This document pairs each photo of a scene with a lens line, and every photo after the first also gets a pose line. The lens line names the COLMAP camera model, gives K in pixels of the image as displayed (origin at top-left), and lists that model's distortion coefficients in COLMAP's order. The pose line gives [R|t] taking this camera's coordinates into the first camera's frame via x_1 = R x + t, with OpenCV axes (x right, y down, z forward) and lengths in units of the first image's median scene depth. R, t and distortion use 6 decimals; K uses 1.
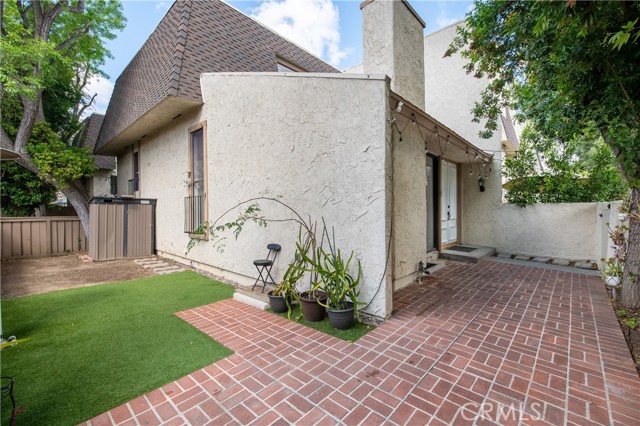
lens RADIAL K [[275.7, 0, 323.8], [0, 275.7, 211.0], [0, 0, 1]] dist [-0.000242, -0.000041]
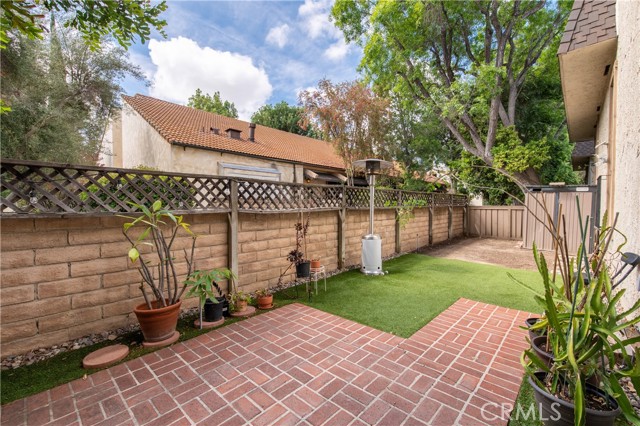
lens RADIAL K [[275.7, 0, 324.9], [0, 275.7, 210.5], [0, 0, 1]] dist [-0.000242, -0.000041]
pose [[-0.011825, 0.029018, -0.999509, 0.564349], [-0.007770, 0.999546, 0.029111, 0.040583], [0.999900, 0.008111, -0.011594, 0.655862]]
